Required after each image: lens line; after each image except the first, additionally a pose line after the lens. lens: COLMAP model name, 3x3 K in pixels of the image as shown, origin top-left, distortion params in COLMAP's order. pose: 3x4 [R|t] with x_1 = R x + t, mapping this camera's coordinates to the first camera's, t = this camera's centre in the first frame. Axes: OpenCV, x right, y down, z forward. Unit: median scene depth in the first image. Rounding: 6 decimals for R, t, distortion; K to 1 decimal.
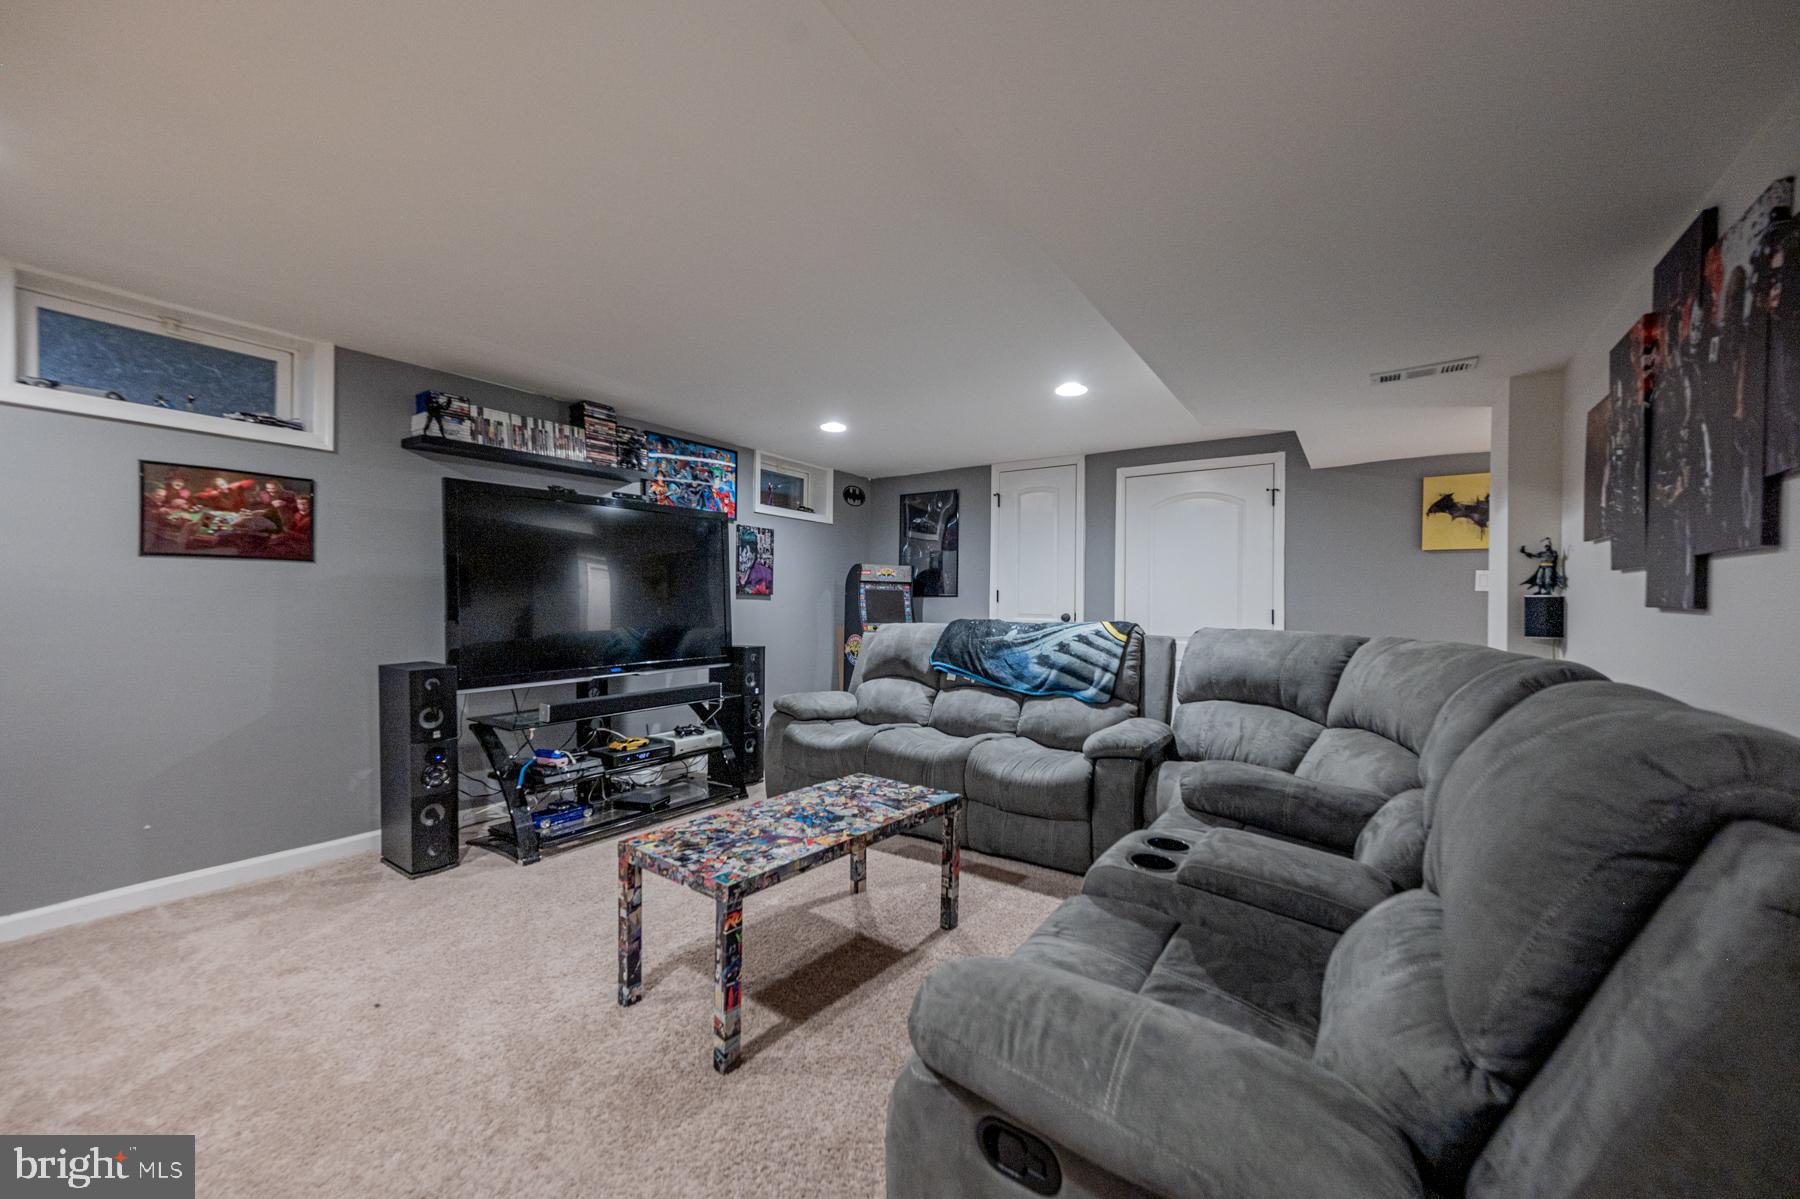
lens RADIAL K [[692.2, 0, 910.1], [0, 692.2, 597.3], [0, 0, 1]] dist [0.013898, -0.000056]
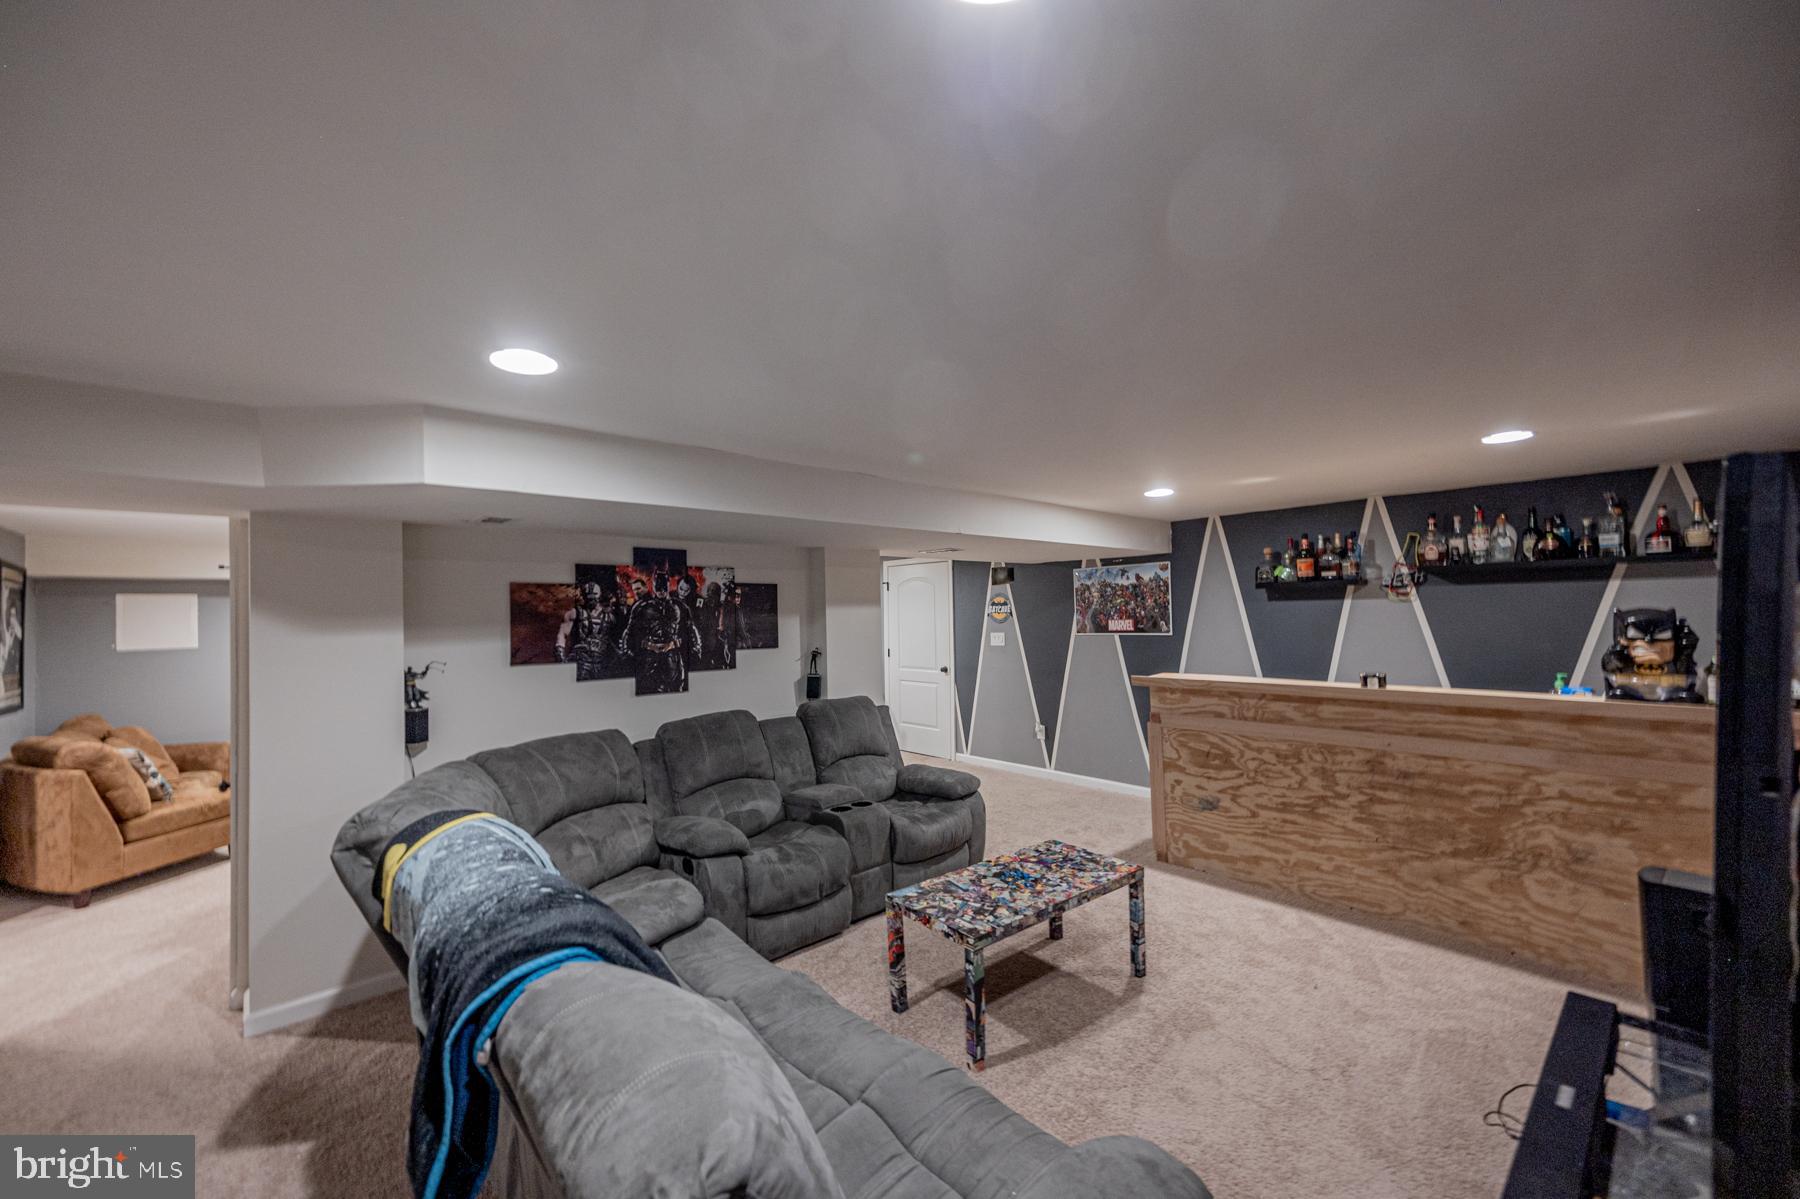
lens RADIAL K [[700.7, 0, 883.8], [0, 700.7, 604.5], [0, 0, 1]] dist [0.015328, 0.000022]
pose [[-0.964512, 0.018028, 0.263424, -0.215920], [0.014144, 0.999762, -0.016632, -0.152524], [-0.263661, -0.012316, -0.964537, 1.979109]]
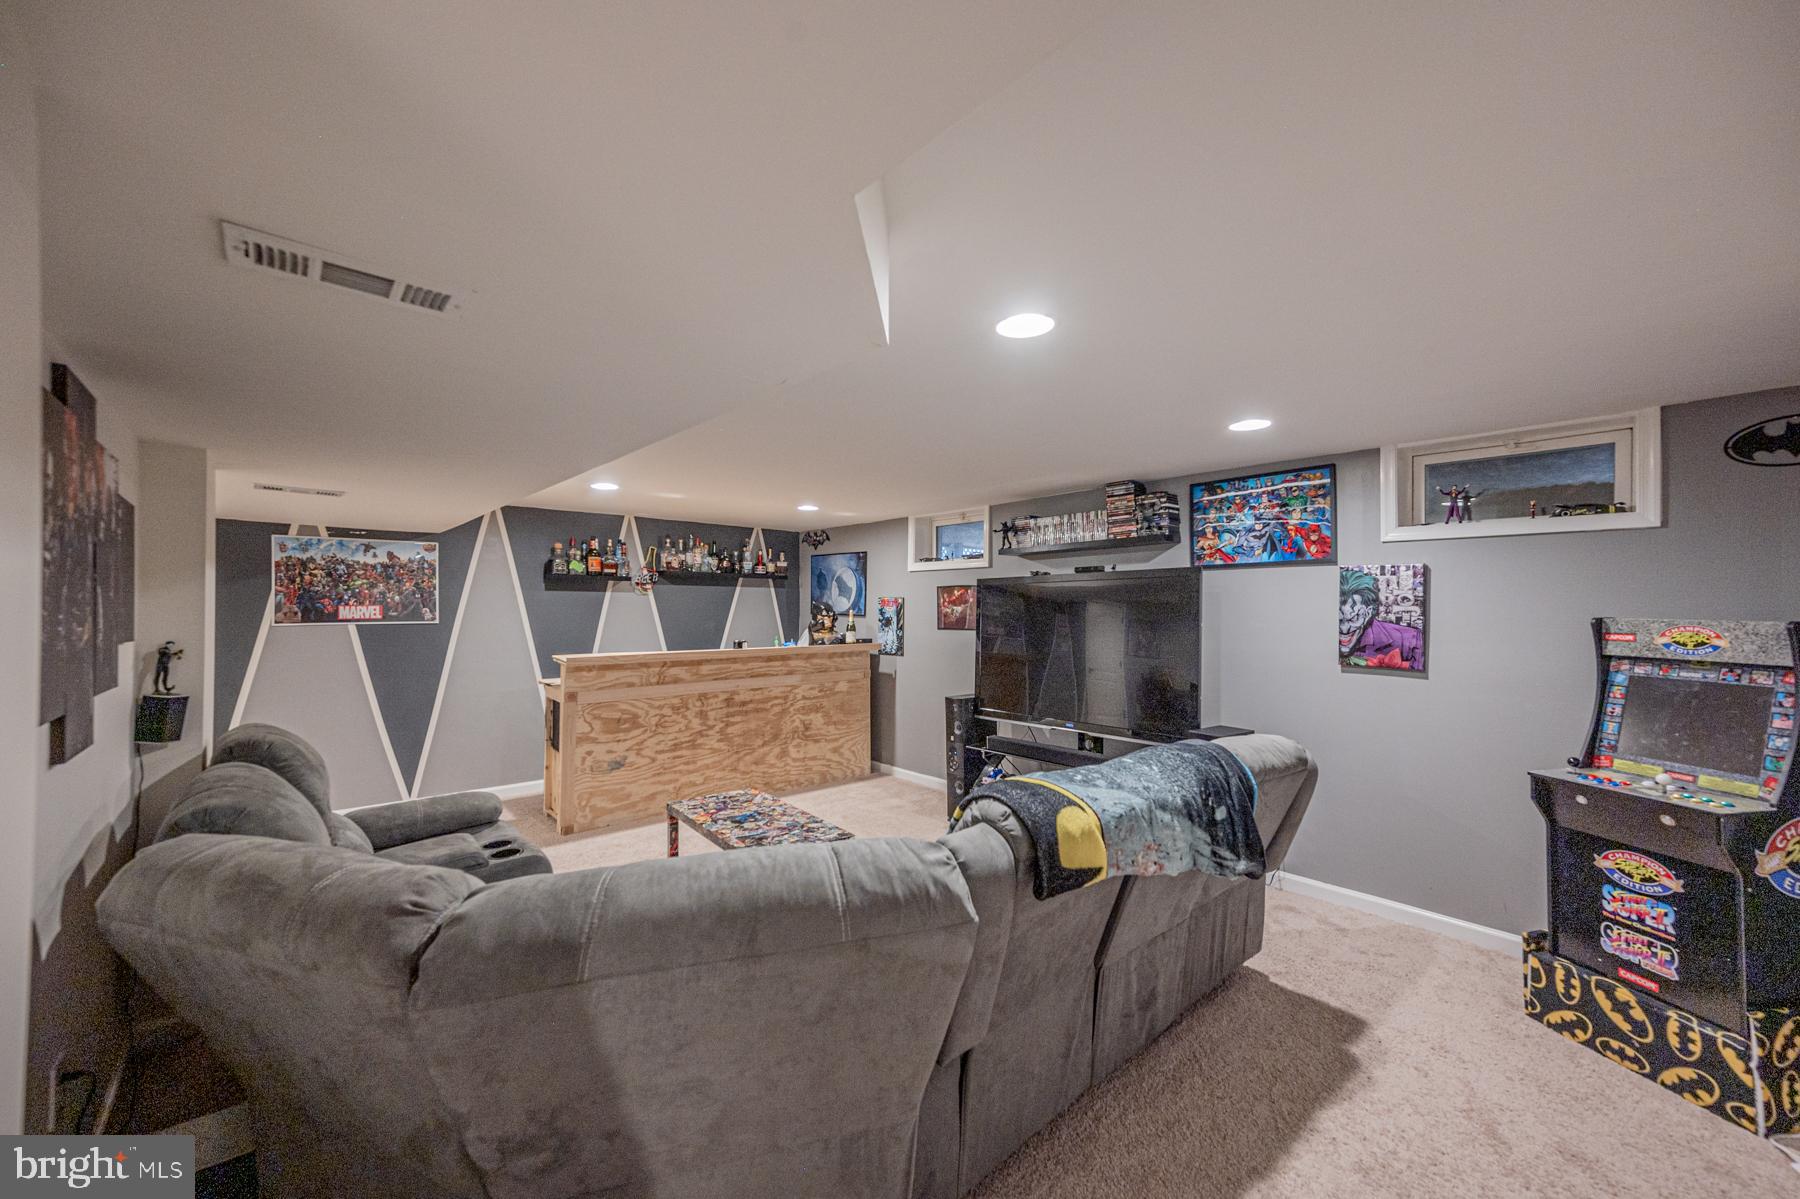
lens RADIAL K [[712.5, 0, 900.0], [0, 712.5, 599.5], [0, 0, 1]] dist [0.016094, 0.000083]
pose [[-0.264538, -0.017707, -0.964213, 1.083665], [0.000434, 0.999829, -0.018480, -0.111303], [0.964375, -0.005307, -0.264485, 1.458432]]
